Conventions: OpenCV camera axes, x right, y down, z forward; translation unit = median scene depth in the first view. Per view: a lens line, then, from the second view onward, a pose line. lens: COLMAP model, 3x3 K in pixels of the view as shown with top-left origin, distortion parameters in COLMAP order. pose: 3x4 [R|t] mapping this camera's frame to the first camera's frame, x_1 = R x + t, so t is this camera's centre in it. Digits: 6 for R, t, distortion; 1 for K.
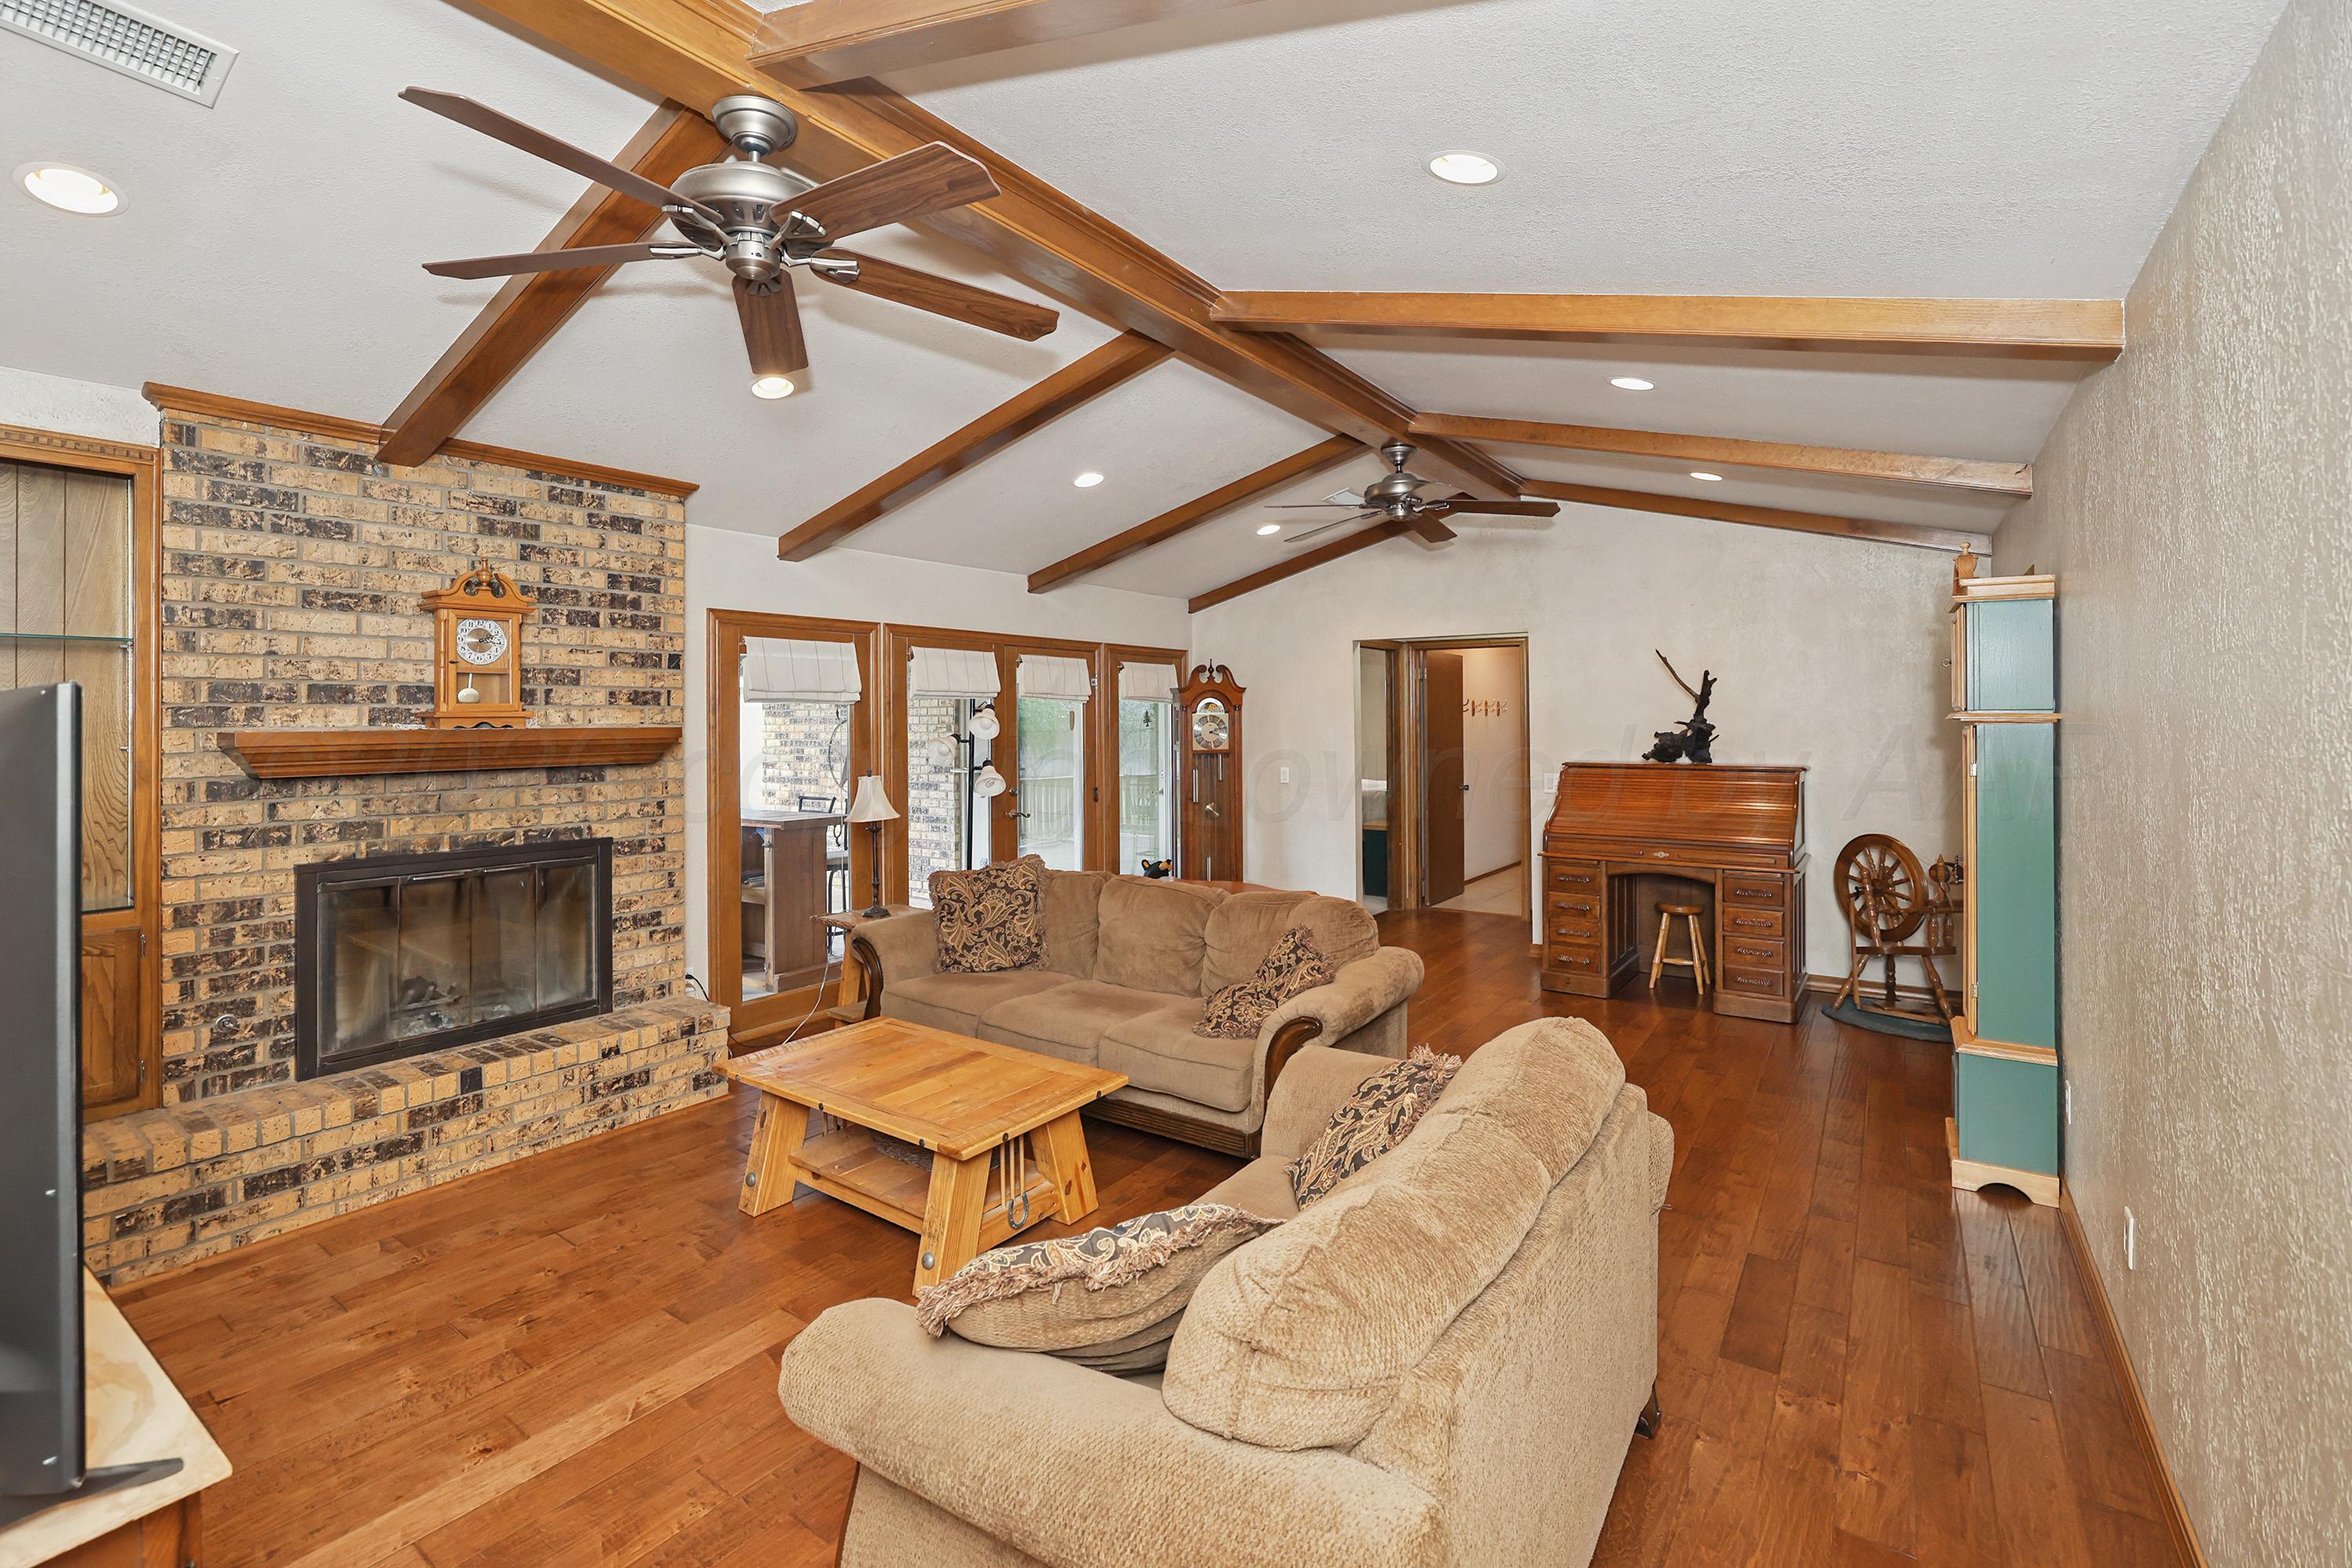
lens RADIAL K [[1063.7, 0, 1150.2], [0, 1063.7, 710.6], [0, 0, 1]] dist [-0.011075, 0.002772]
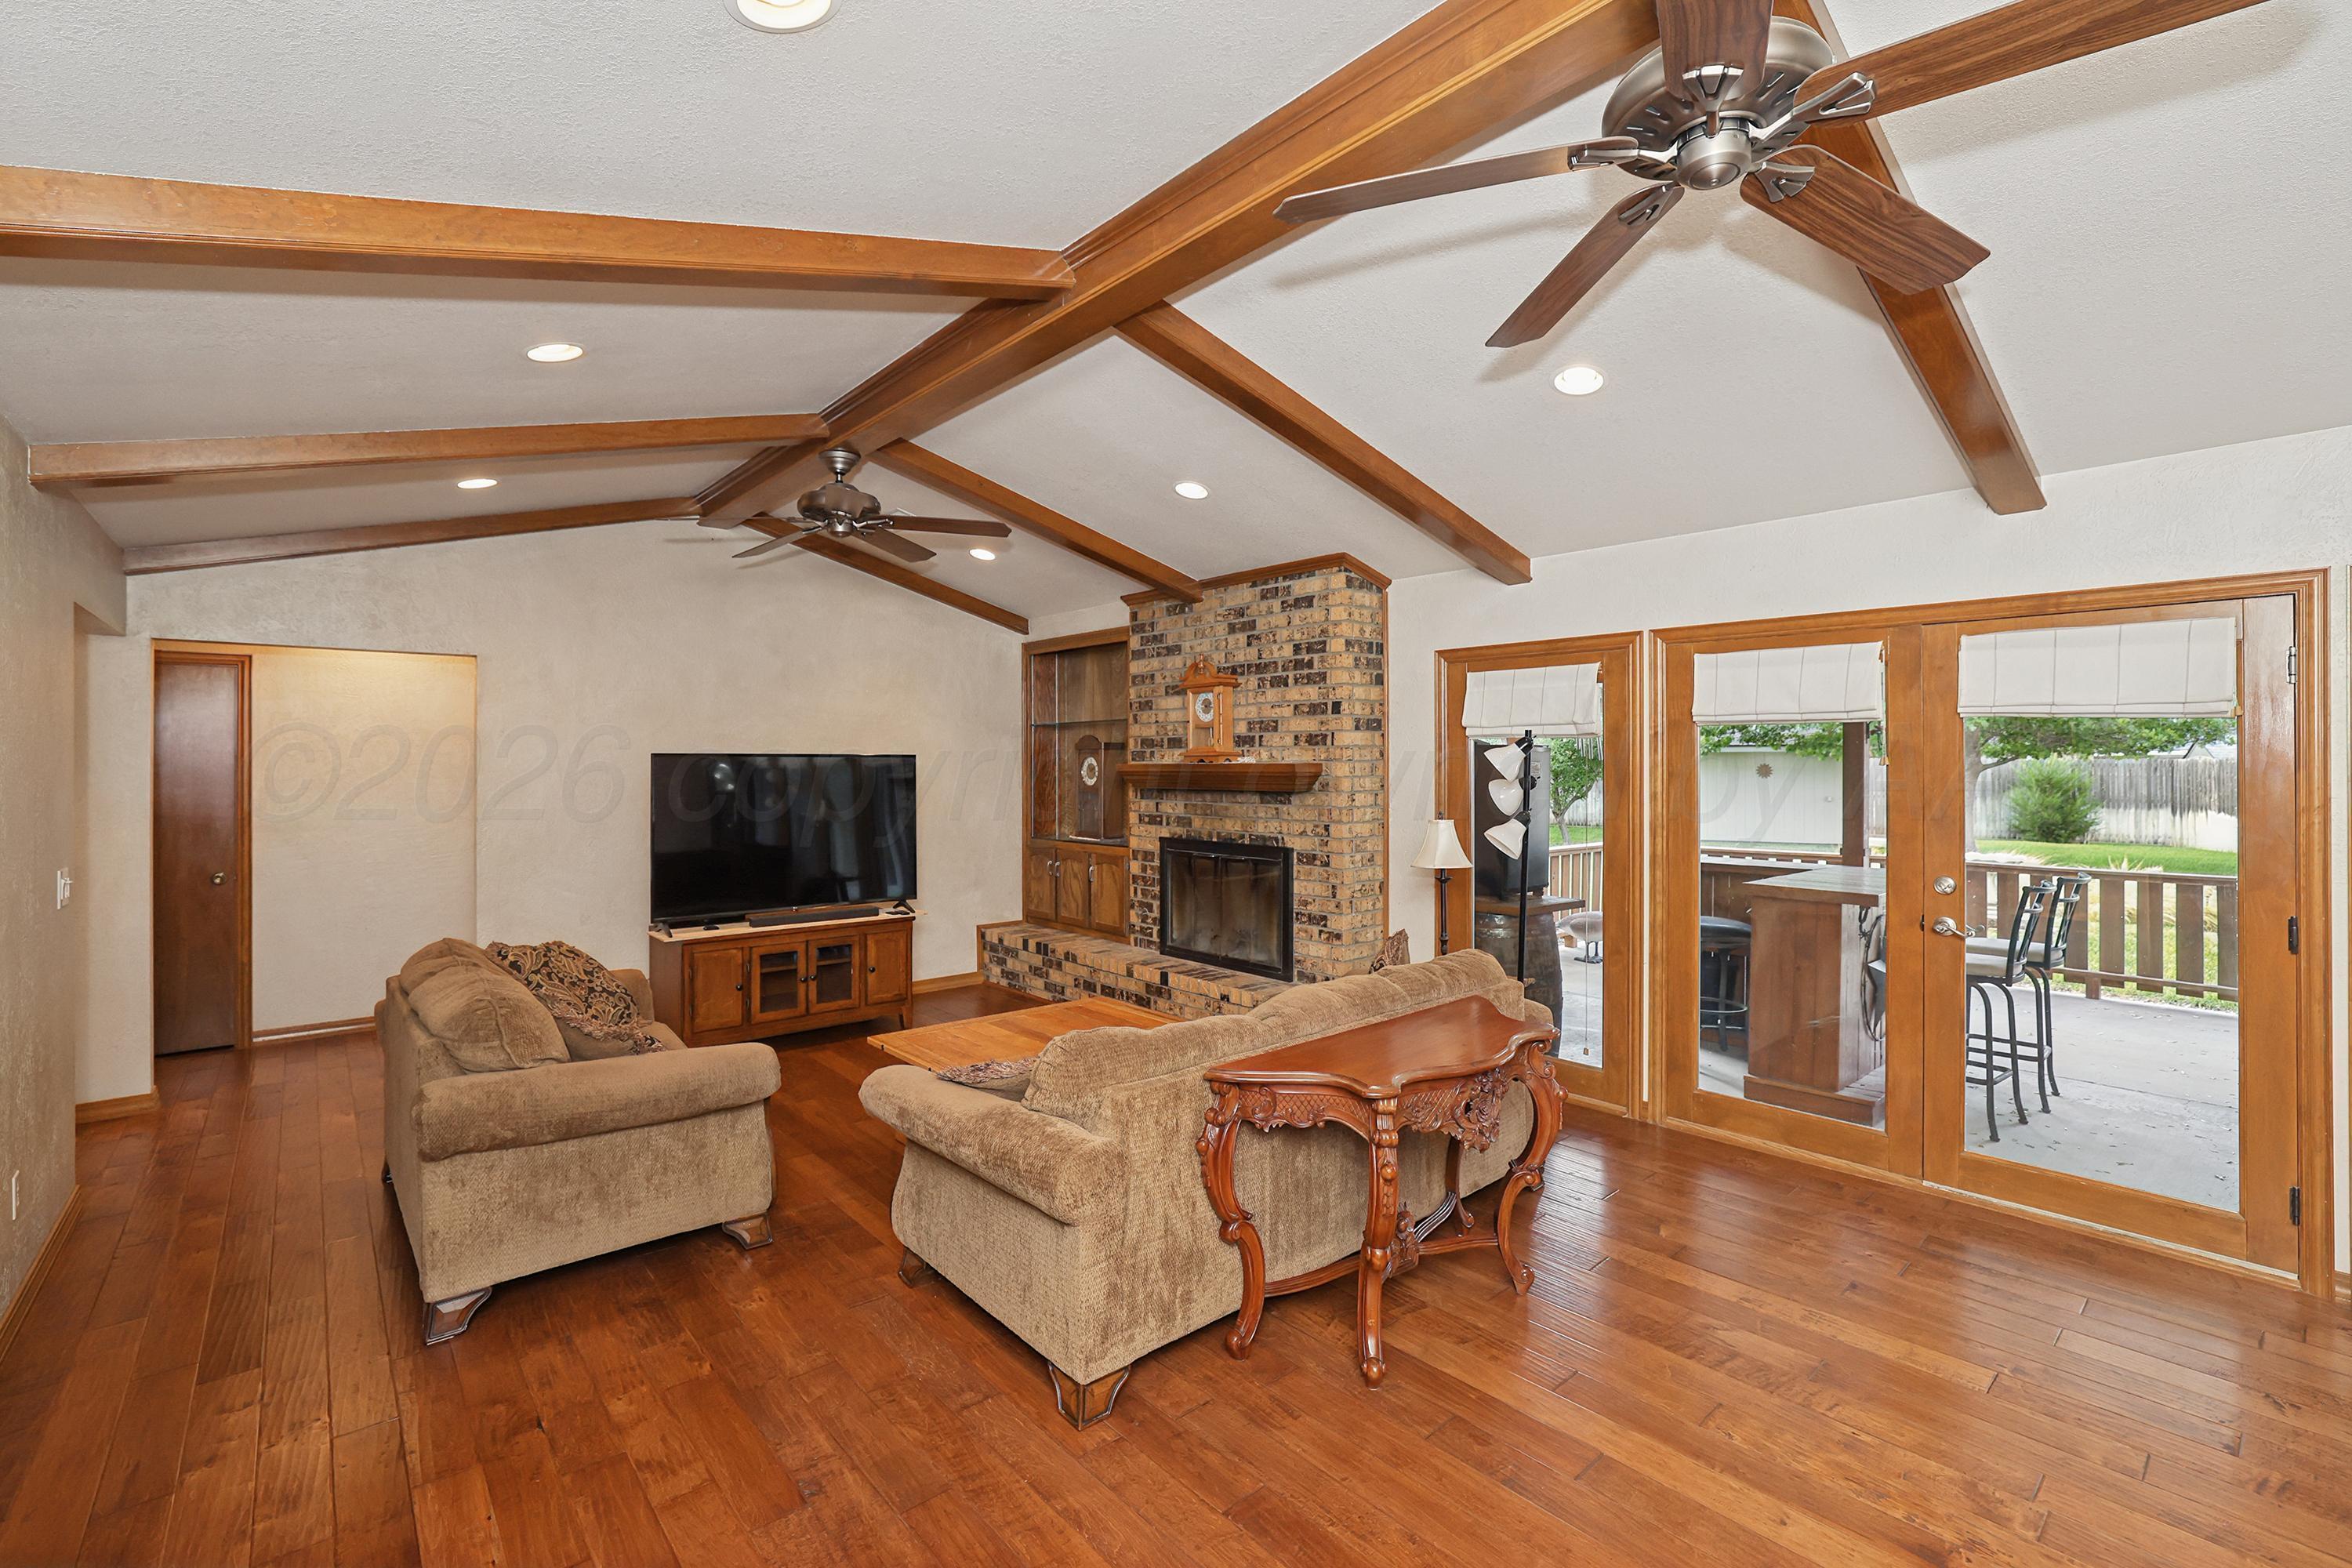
lens RADIAL K [[1063.7, 0, 1165.9], [0, 1063.7, 771.1], [0, 0, 1]] dist [-0.011075, 0.002772]
pose [[-0.239379, 0.011136, -0.970862, 0.815024], [0.008941, 0.999917, 0.009265, 0.012632], [0.970885, -0.006463, -0.239459, 1.203336]]
